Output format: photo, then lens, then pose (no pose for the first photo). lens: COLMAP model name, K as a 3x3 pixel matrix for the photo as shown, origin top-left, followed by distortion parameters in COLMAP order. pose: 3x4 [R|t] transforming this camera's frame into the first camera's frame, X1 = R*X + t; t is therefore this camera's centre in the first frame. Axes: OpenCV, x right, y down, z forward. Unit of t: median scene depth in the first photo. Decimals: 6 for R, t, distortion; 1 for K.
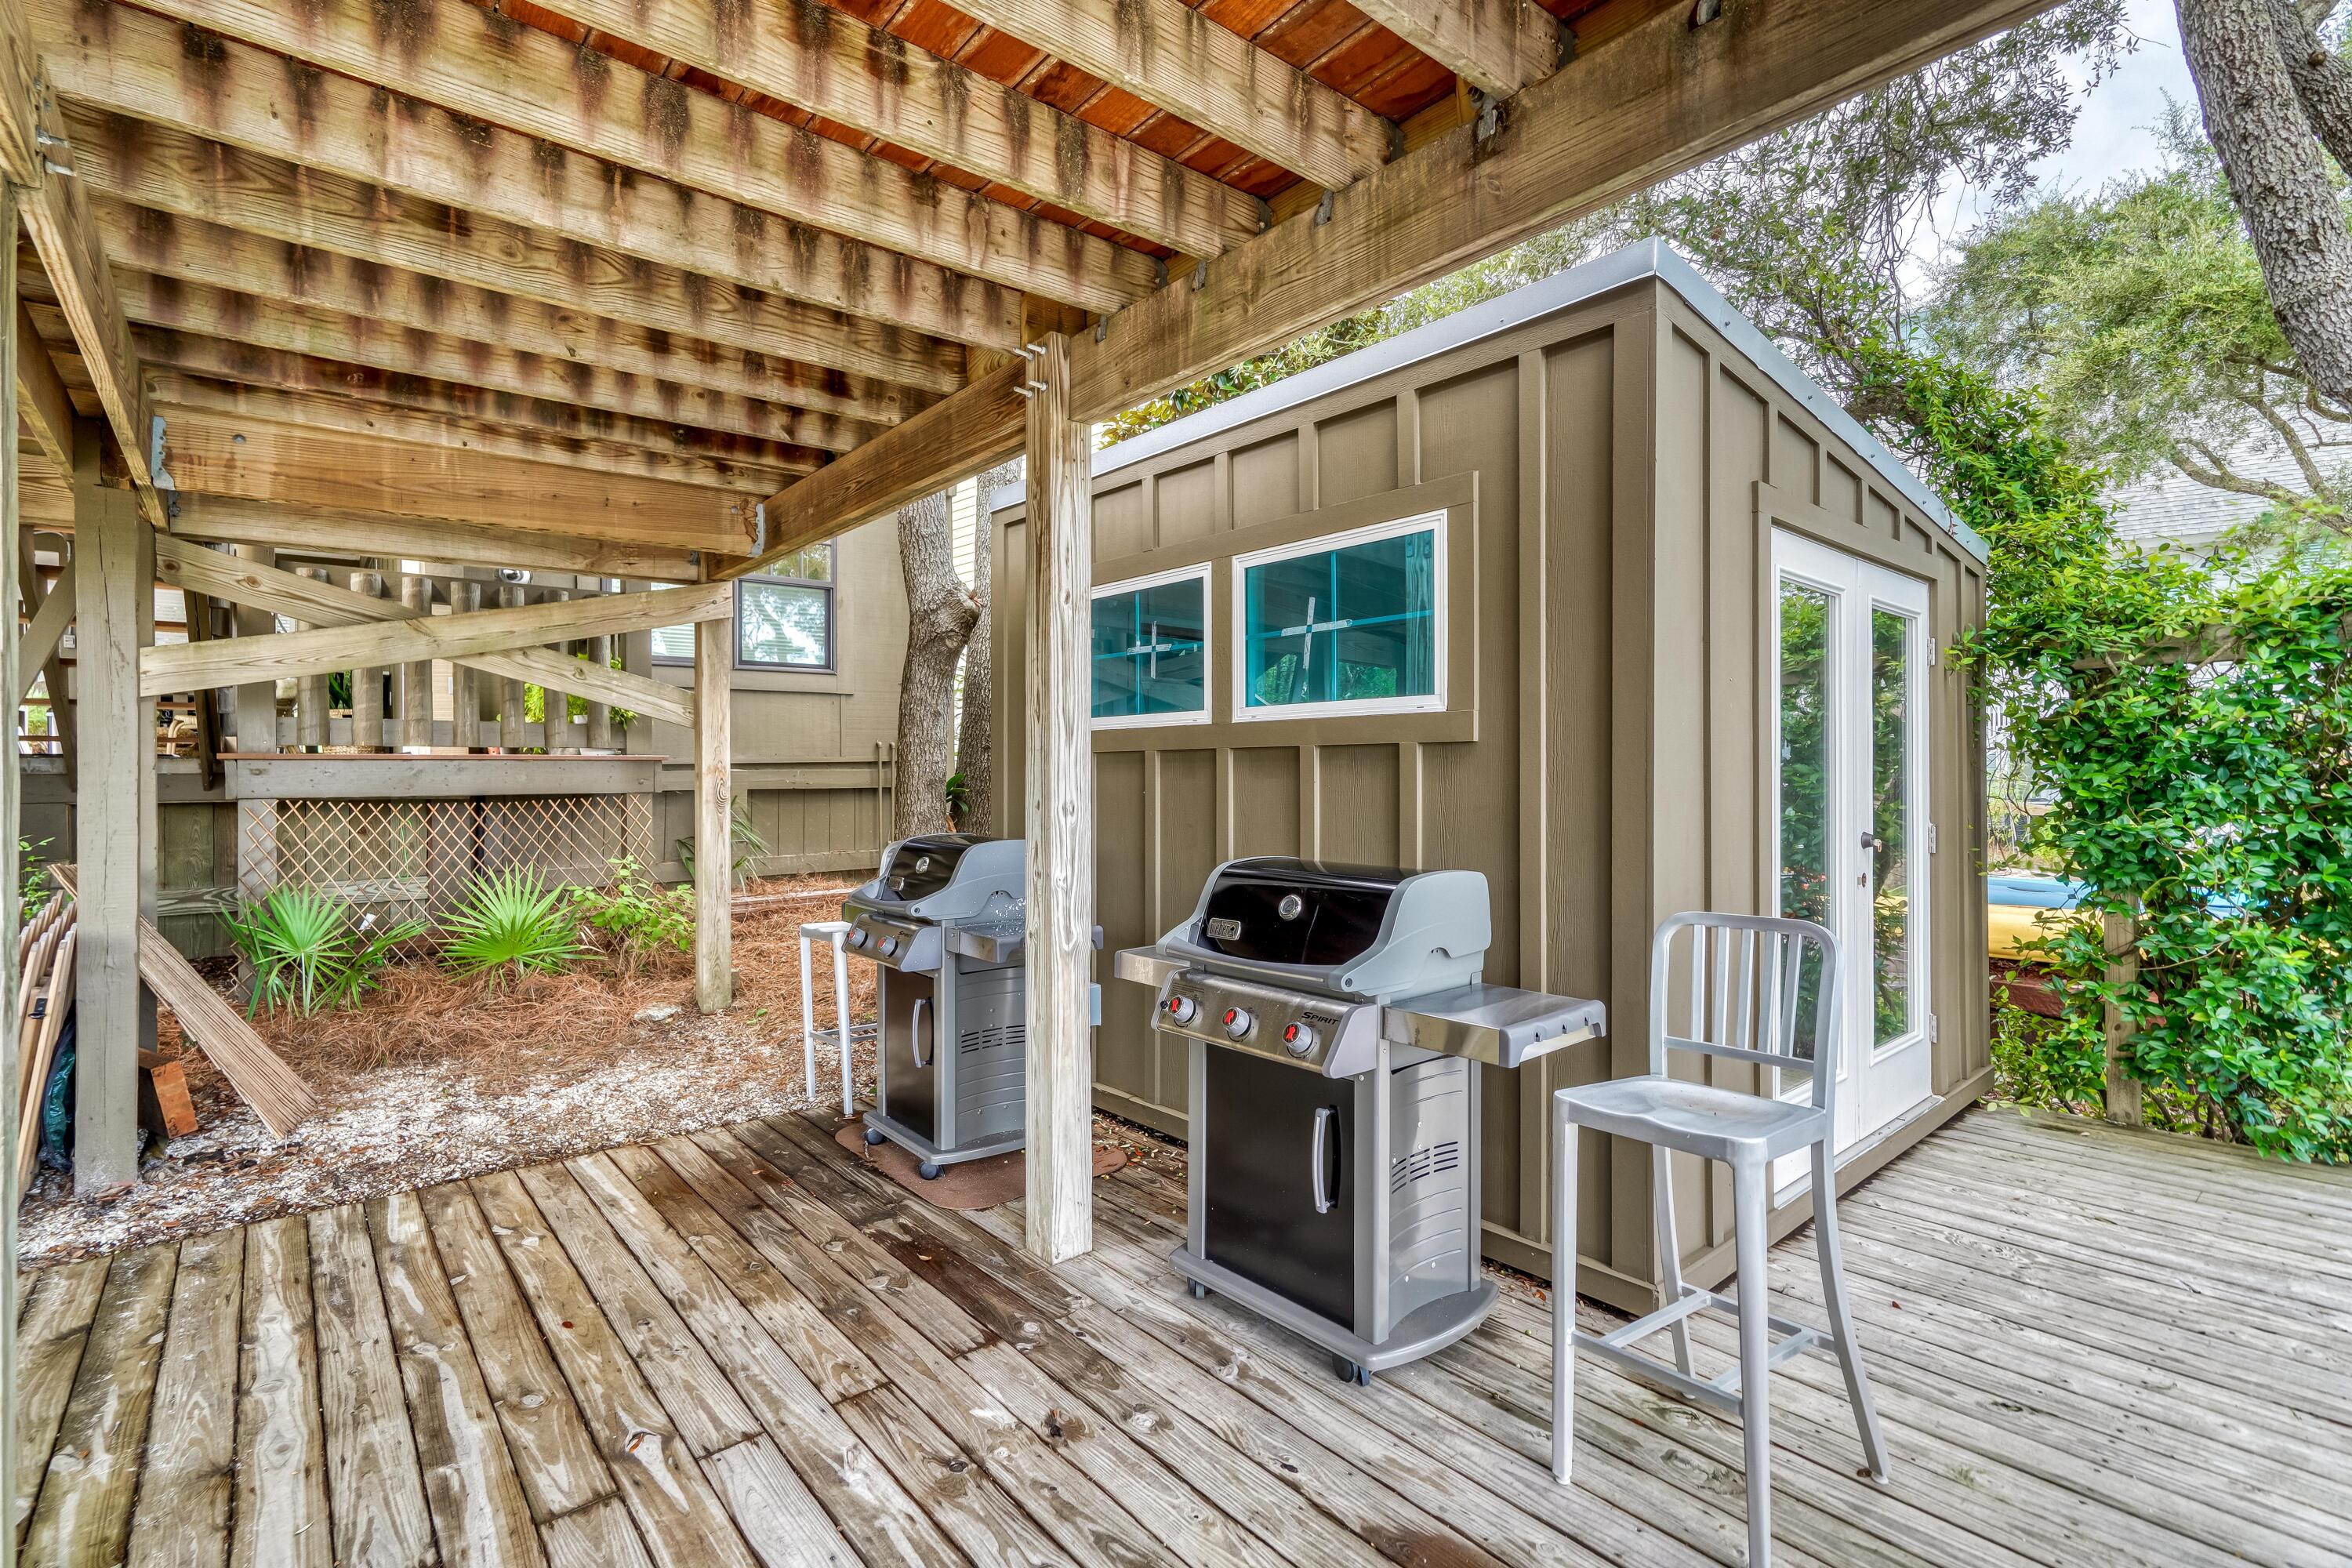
lens RADIAL K [[1079.9, 0, 1176.5], [0, 1079.9, 766.7], [0, 0, 1]] dist [-0.008283, 0.011249]
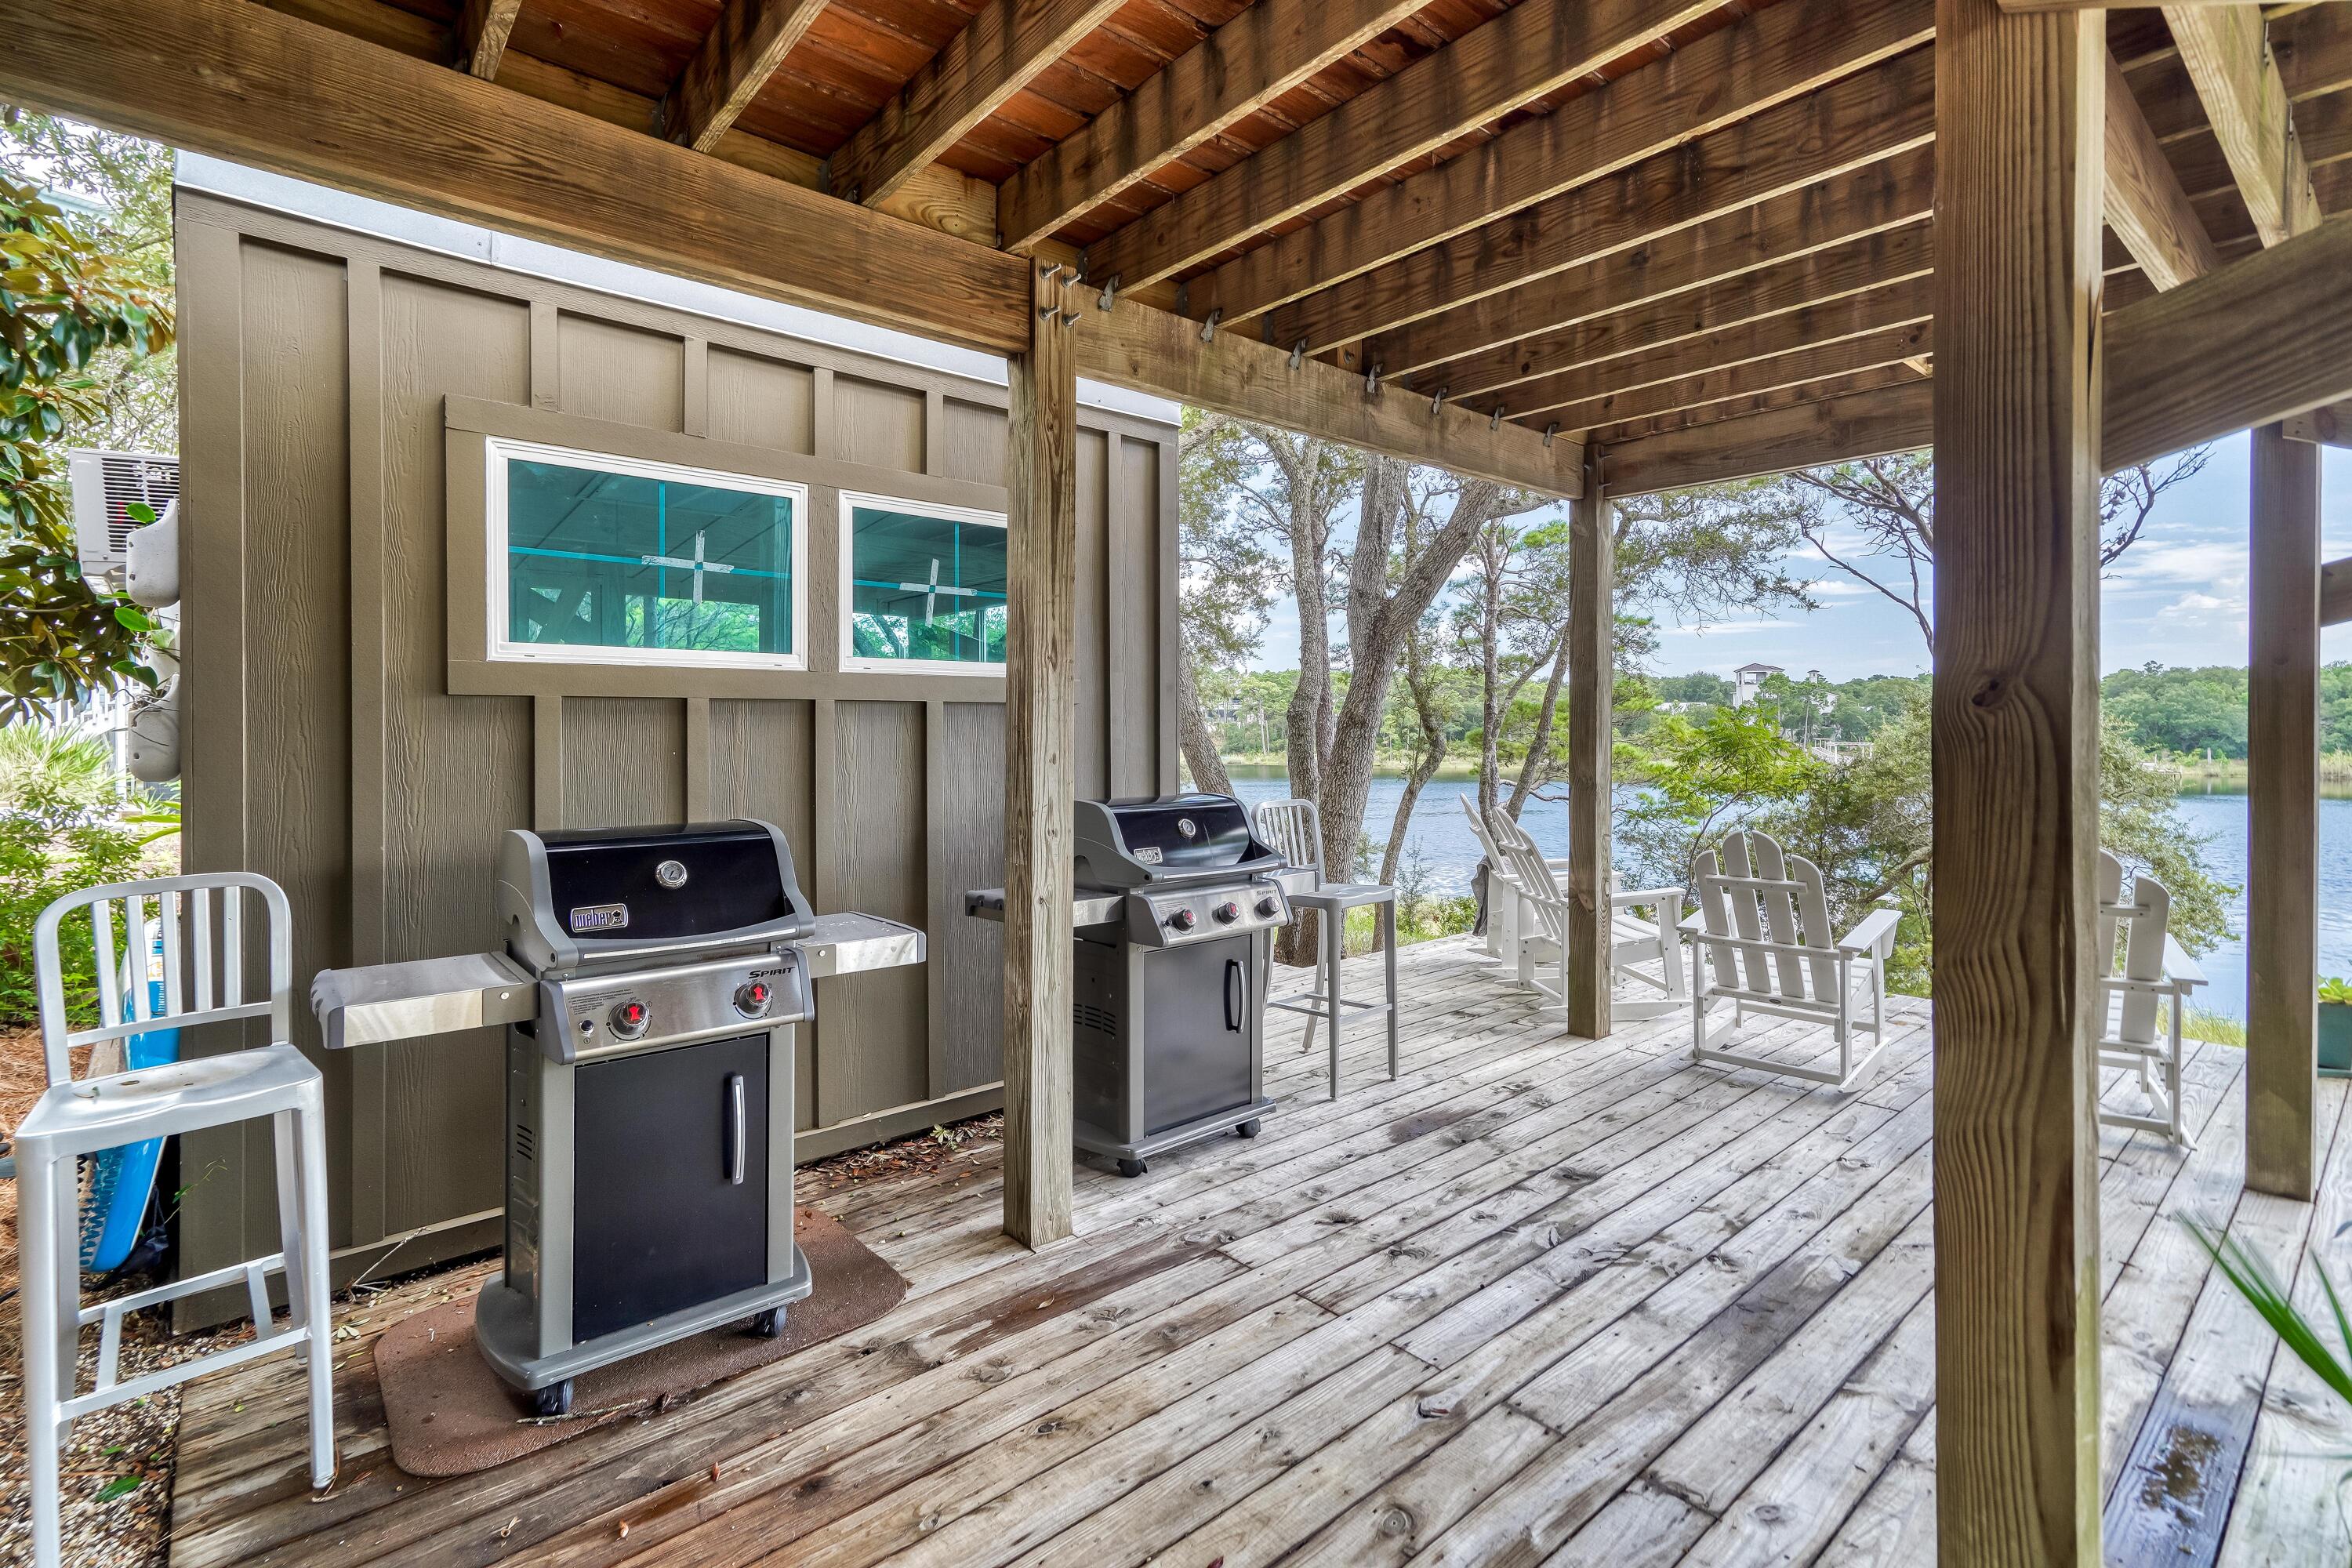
lens RADIAL K [[1079.9, 0, 1167.2], [0, 1079.9, 740.4], [0, 0, 1]] dist [-0.008283, 0.011249]
pose [[-0.007345, -0.004052, 0.999965, -1.204823], [-0.000254, 0.999992, 0.004050, 0.017196], [-0.999973, -0.000224, -0.007346, 1.028070]]
